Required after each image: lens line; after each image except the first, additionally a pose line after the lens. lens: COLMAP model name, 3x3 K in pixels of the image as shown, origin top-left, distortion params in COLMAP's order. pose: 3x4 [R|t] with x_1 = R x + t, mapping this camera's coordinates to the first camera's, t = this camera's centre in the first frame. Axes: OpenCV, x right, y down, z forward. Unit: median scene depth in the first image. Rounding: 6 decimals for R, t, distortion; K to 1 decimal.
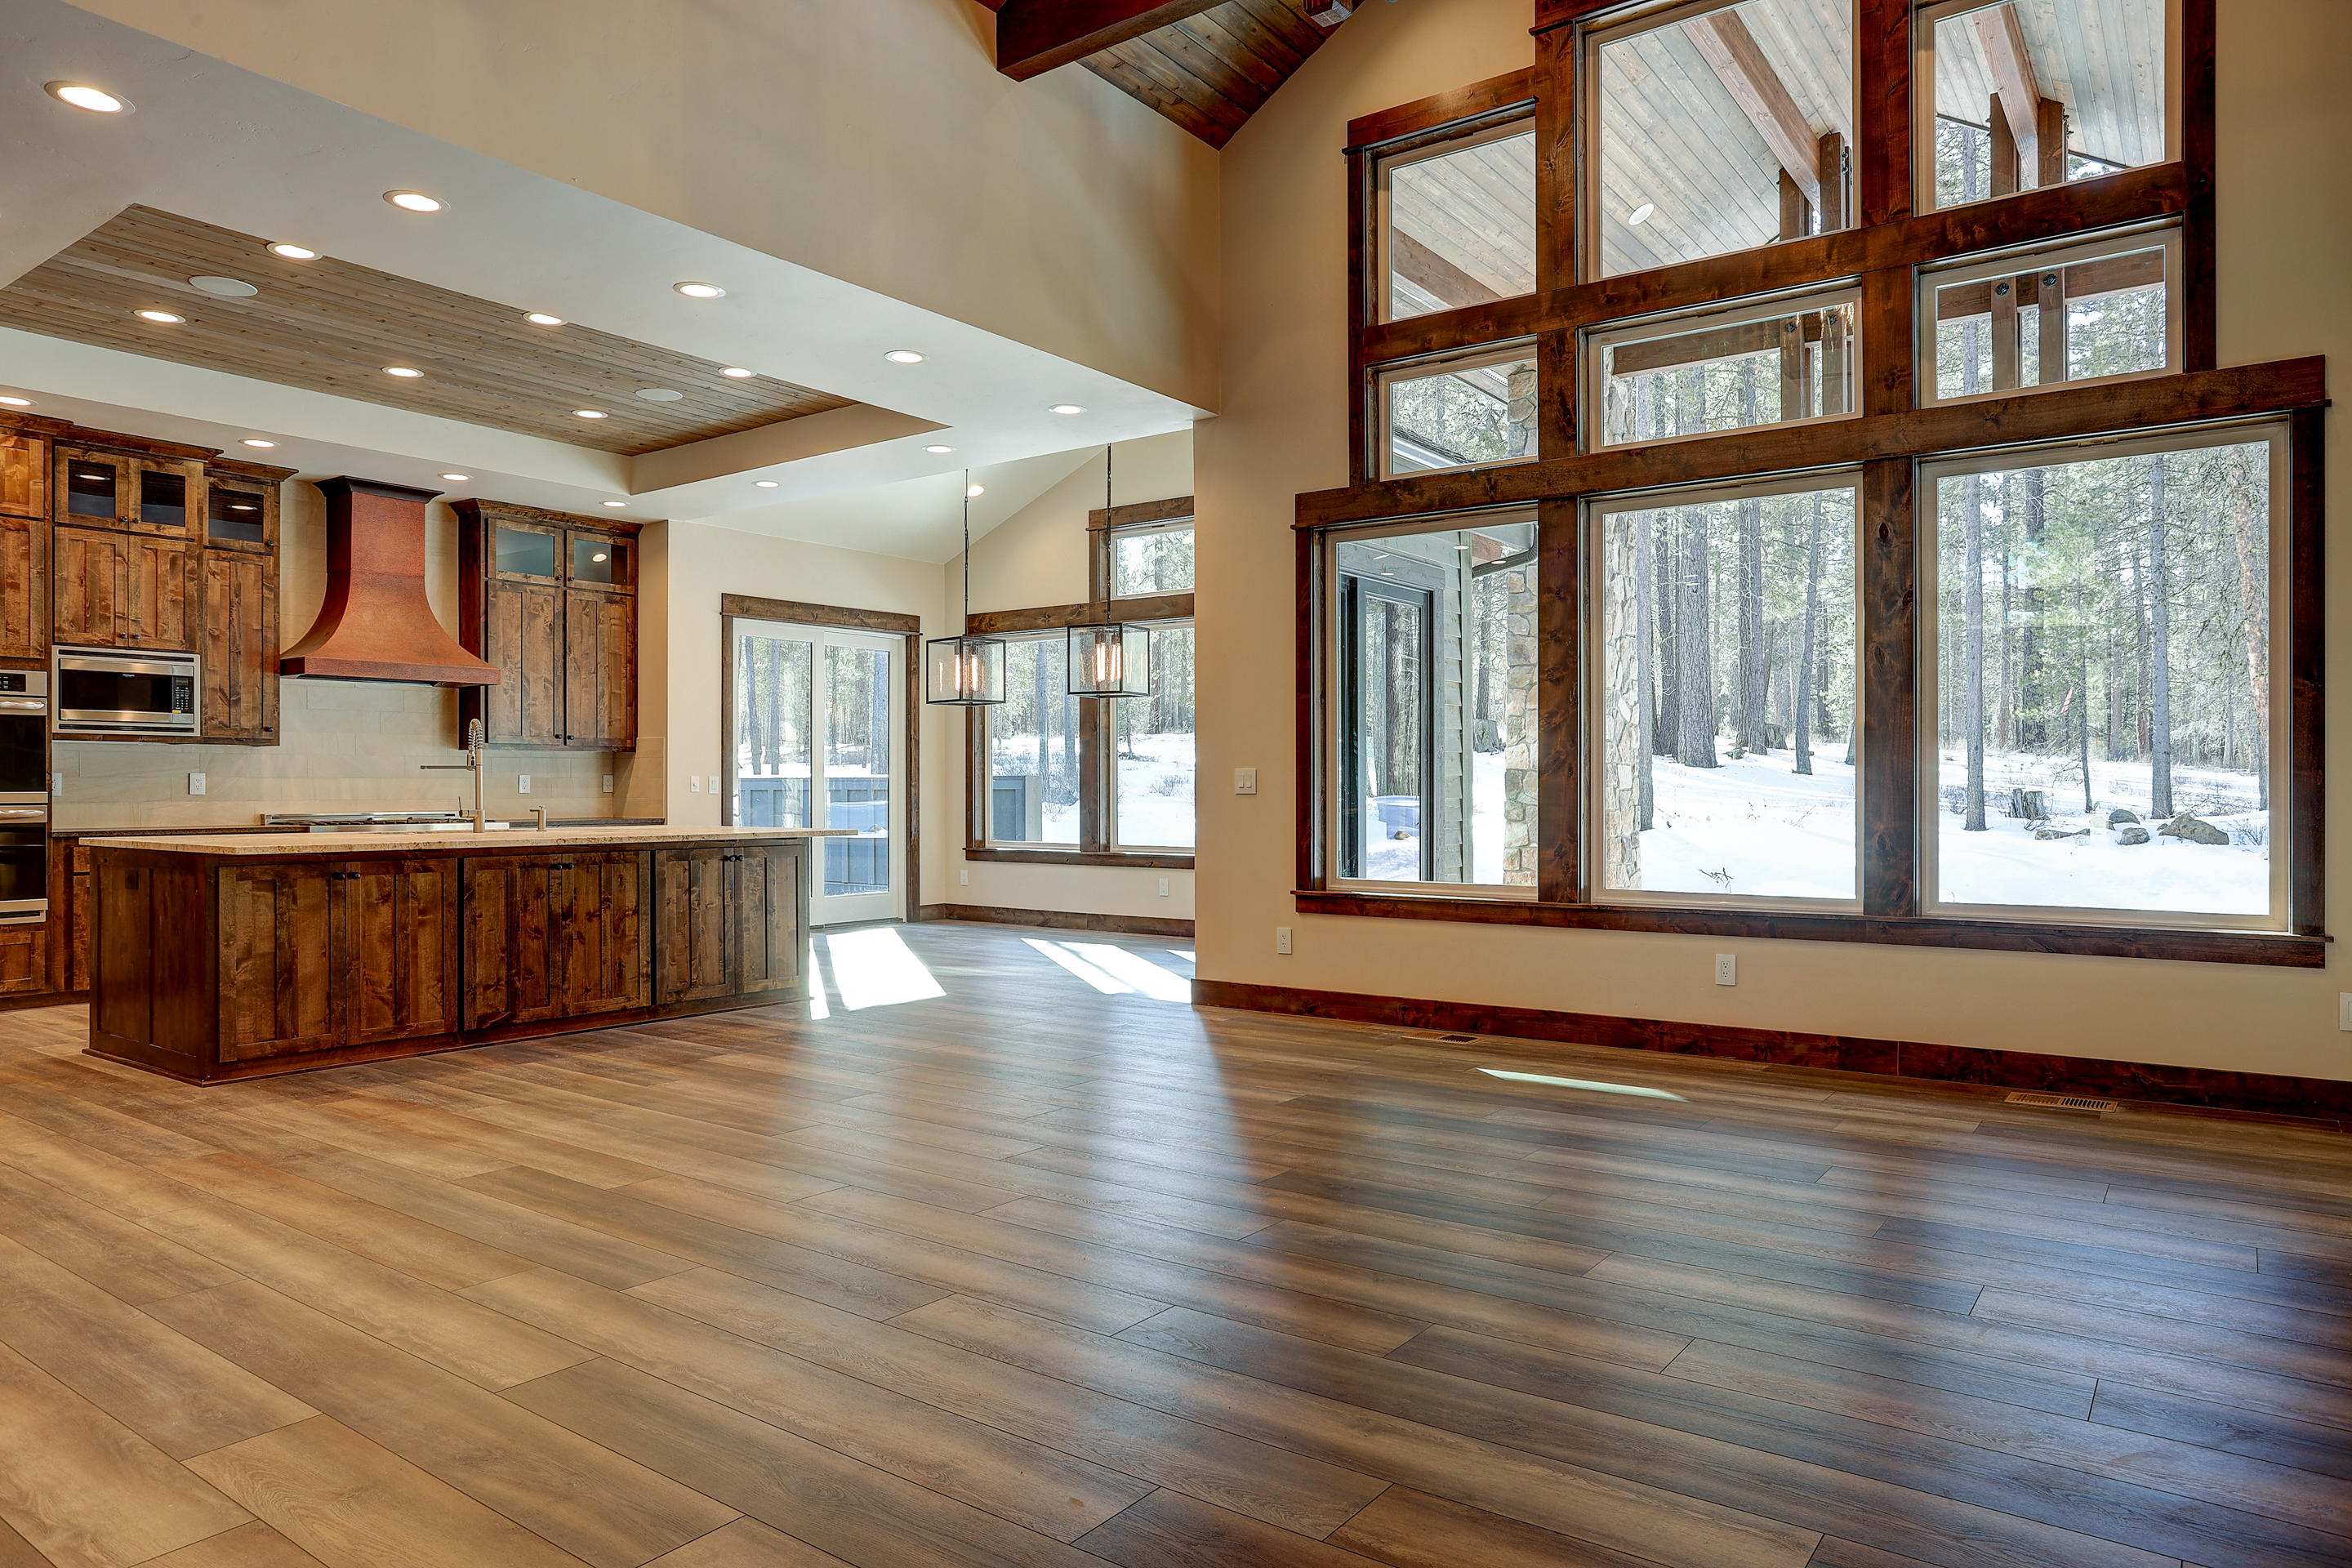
lens RADIAL K [[1461.8, 0, 1190.8], [0, 1461.8, 795.6], [0, 0, 1]] dist [-0.058903, 0.047848]
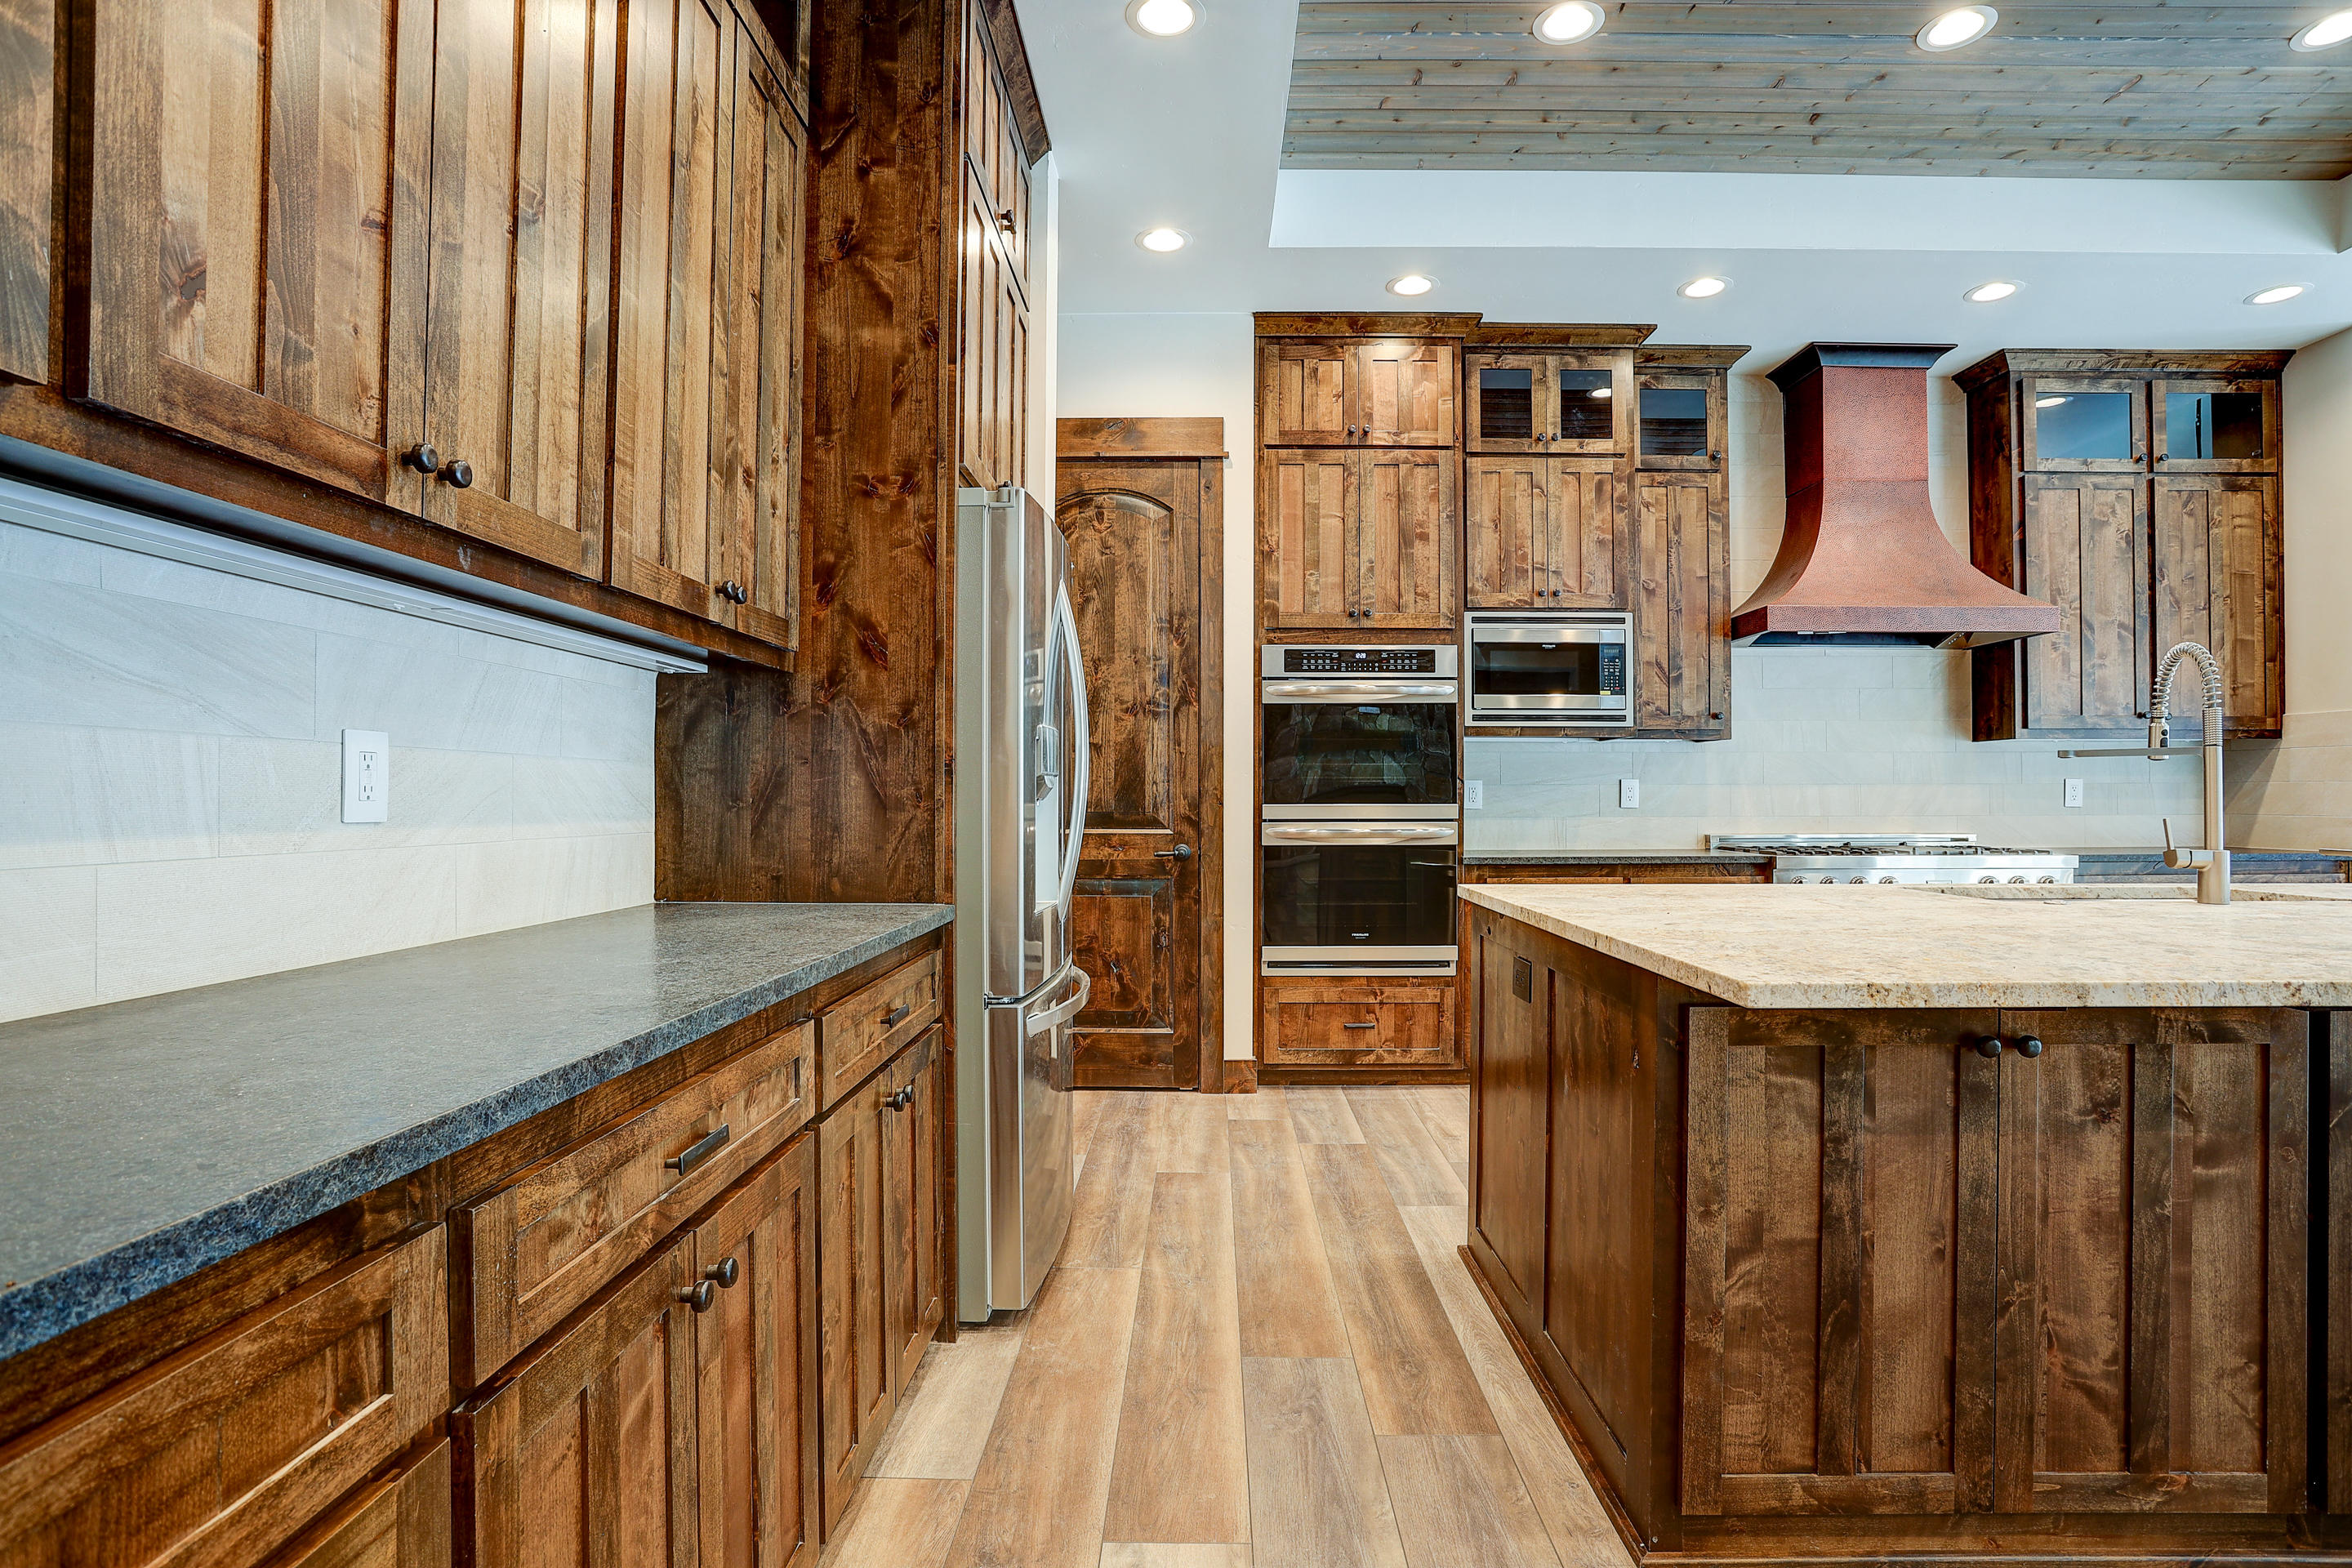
lens RADIAL K [[1195.2, 0, 1193.2], [0, 1195.2, 786.1], [0, 0, 1]] dist [-0.070829, 0.031647]
pose [[0.578228, -0.008567, -0.815830, -0.383071], [-0.005124, 0.999887, -0.014132, -0.002733], [0.815859, 0.012351, 0.578119, 0.548471]]
